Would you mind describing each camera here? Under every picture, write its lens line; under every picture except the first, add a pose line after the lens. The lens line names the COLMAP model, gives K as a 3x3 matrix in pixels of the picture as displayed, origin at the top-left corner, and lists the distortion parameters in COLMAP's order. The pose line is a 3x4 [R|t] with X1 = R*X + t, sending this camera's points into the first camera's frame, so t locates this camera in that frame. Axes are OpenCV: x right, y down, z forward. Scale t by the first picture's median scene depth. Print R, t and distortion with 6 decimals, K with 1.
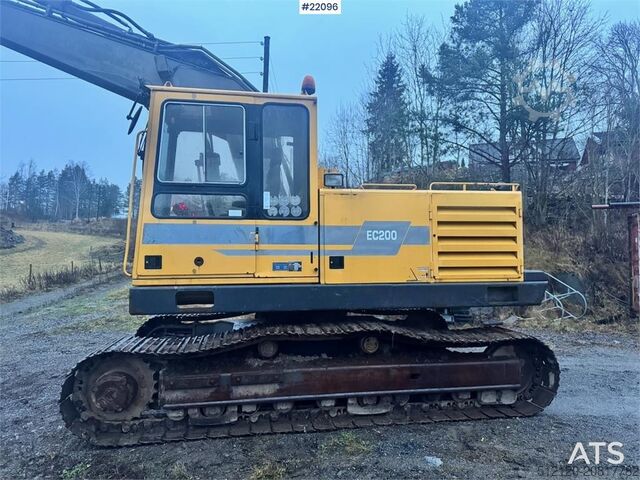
lens RADIAL K [[451.8, 0, 322.2], [0, 451.8, 240.2], [0, 0, 1]] dist [0.076419, -0.097976]
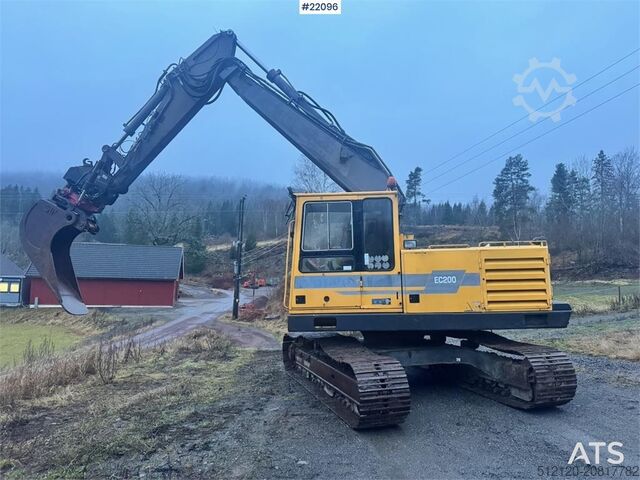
lens RADIAL K [[451.8, 0, 319.8], [0, 451.8, 239.4], [0, 0, 1]] dist [0.076419, -0.097976]
pose [[0.980133, -0.037762, -0.194715, 0.025040], [0.024070, 0.997099, -0.072211, -0.045839], [0.196877, 0.066090, 0.978198, -0.561014]]
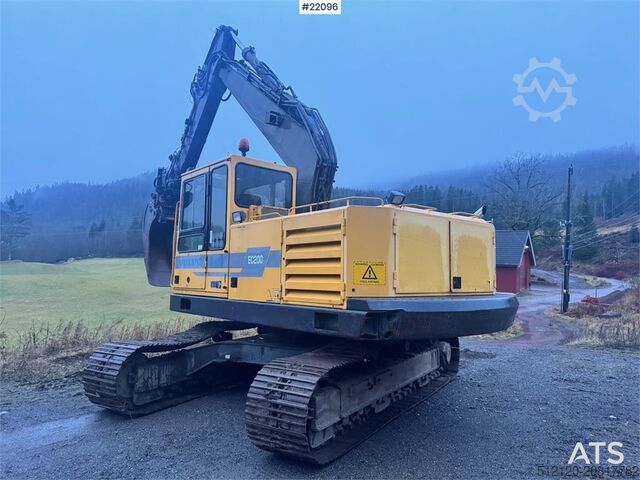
lens RADIAL K [[451.8, 0, 318.4], [0, 451.8, 235.8], [0, 0, 1]] dist [0.076419, -0.097976]
pose [[0.505453, -0.067499, -0.860210, 1.235198], [0.016004, 0.997497, -0.068868, 0.010612], [0.862705, 0.021043, 0.505269, 0.559396]]
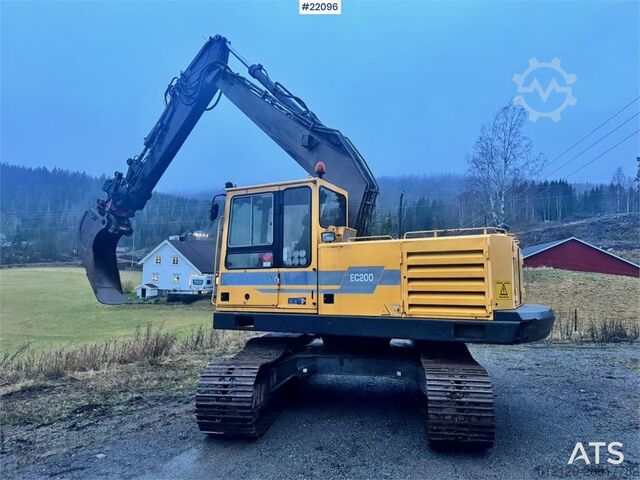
lens RADIAL K [[451.8, 0, 321.5], [0, 451.8, 239.1], [0, 0, 1]] dist [0.076419, -0.097976]
pose [[0.800550, -0.060697, -0.596184, 0.815649], [0.018294, 0.996869, -0.076926, -0.023621], [0.598987, 0.050676, 0.799154, -0.087233]]
